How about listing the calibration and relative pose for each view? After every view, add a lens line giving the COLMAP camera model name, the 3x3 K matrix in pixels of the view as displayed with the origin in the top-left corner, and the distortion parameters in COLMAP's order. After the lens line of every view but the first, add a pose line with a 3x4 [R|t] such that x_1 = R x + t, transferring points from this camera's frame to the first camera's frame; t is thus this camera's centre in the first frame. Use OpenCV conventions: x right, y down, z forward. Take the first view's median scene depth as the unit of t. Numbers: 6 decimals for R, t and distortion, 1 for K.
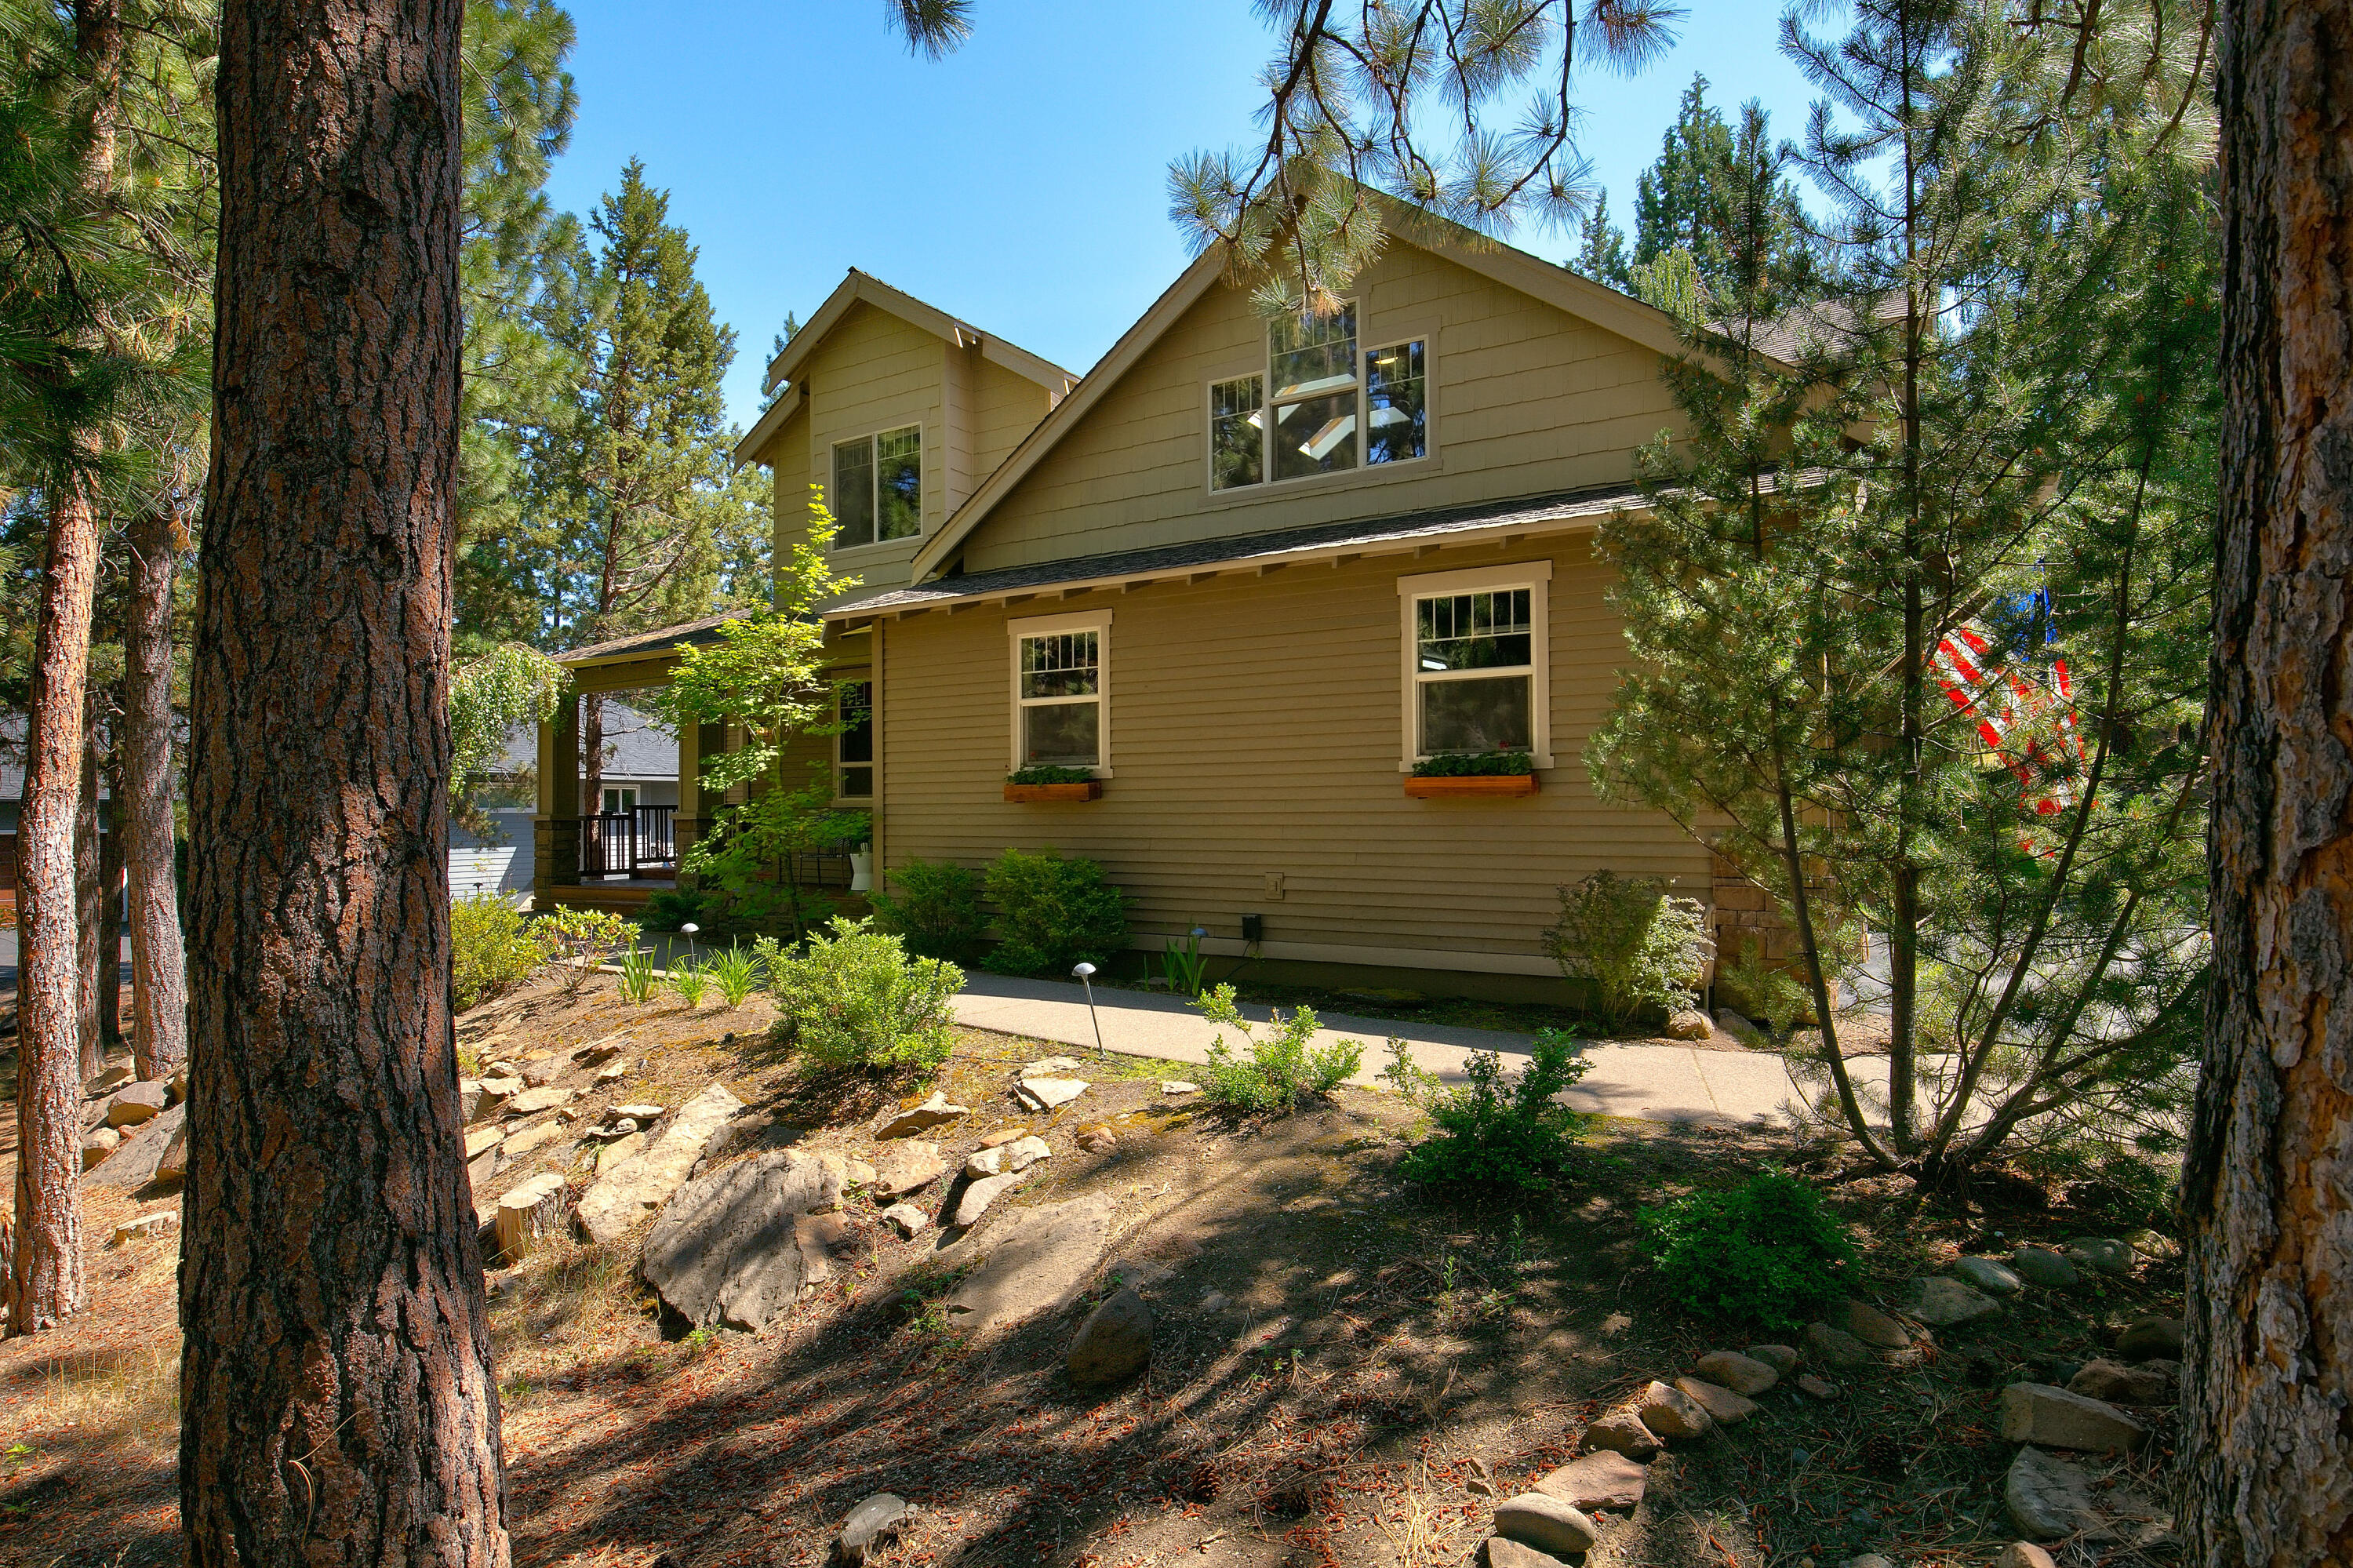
lens RADIAL K [[1216.3, 0, 1187.2], [0, 1216.3, 805.9], [0, 0, 1]] dist [-0.021855, -0.000617]
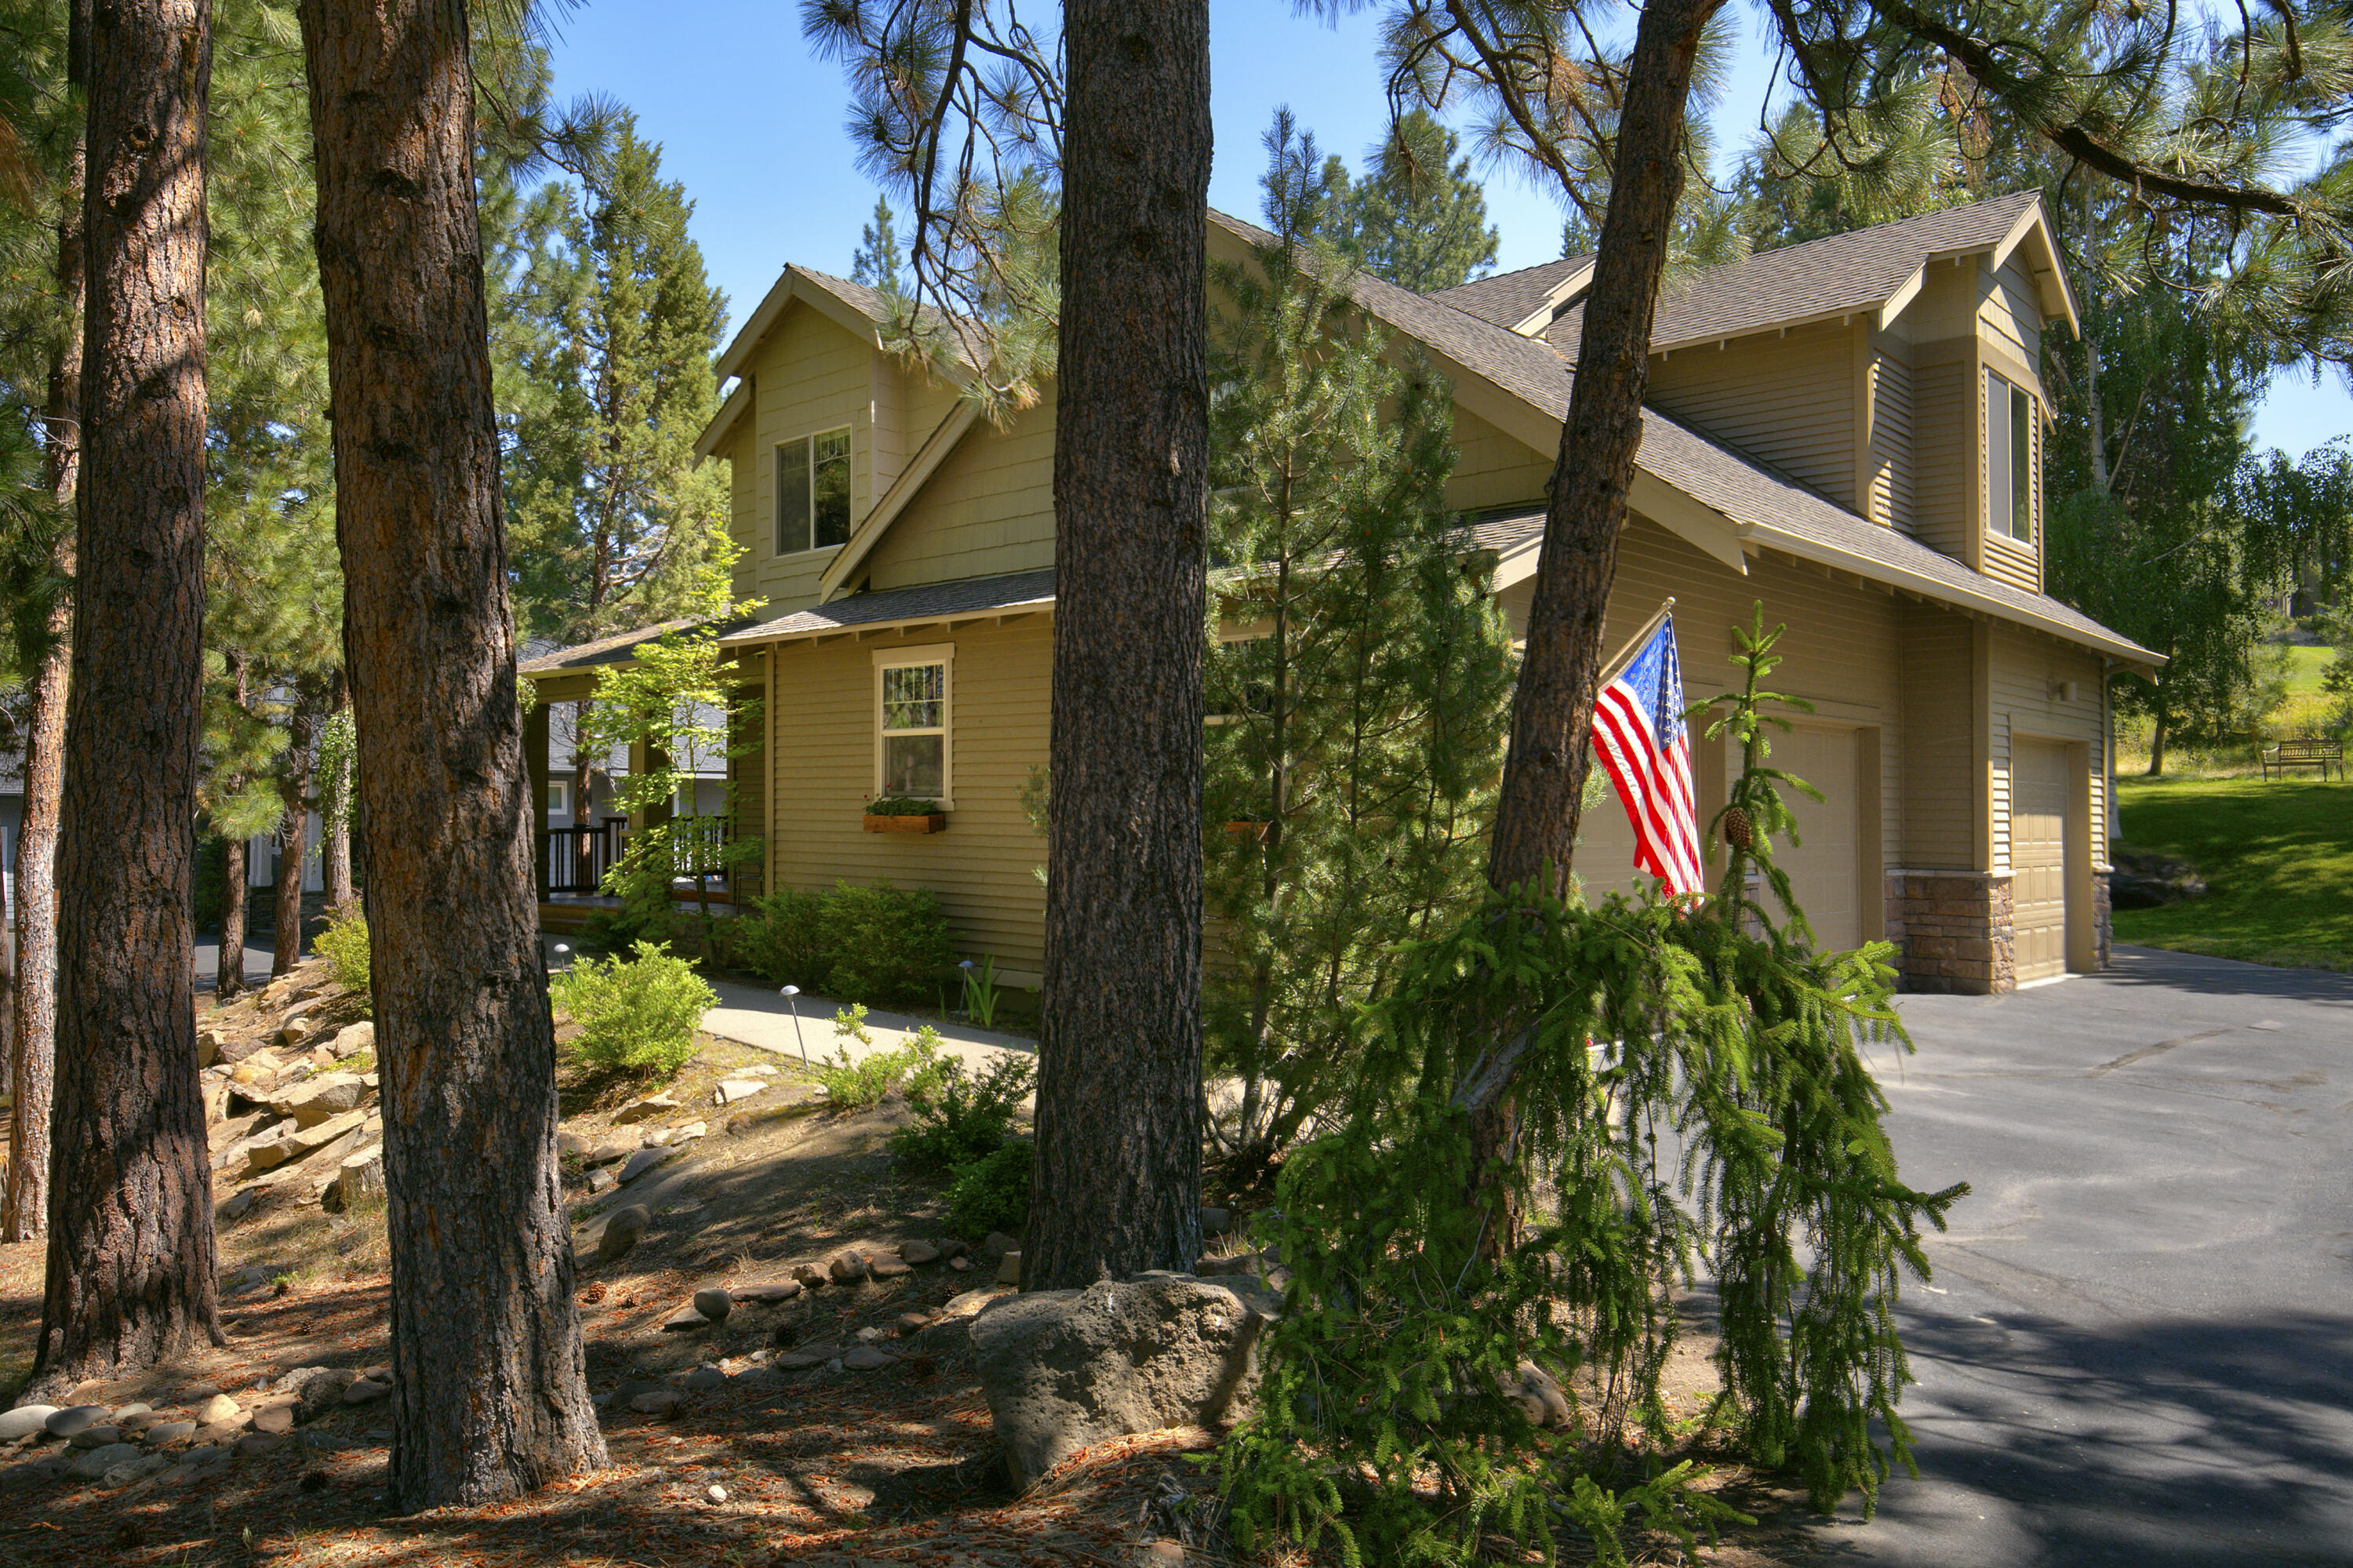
lens RADIAL K [[1795.7, 0, 1170.5], [0, 1795.7, 771.9], [0, 0, 1]] dist [-0.003028, -0.001629]
pose [[0.973136, 0.005415, -0.230168, 0.395438], [-0.007351, 0.999944, -0.007556, -0.038947], [0.230114, 0.009045, 0.973122, -0.352552]]
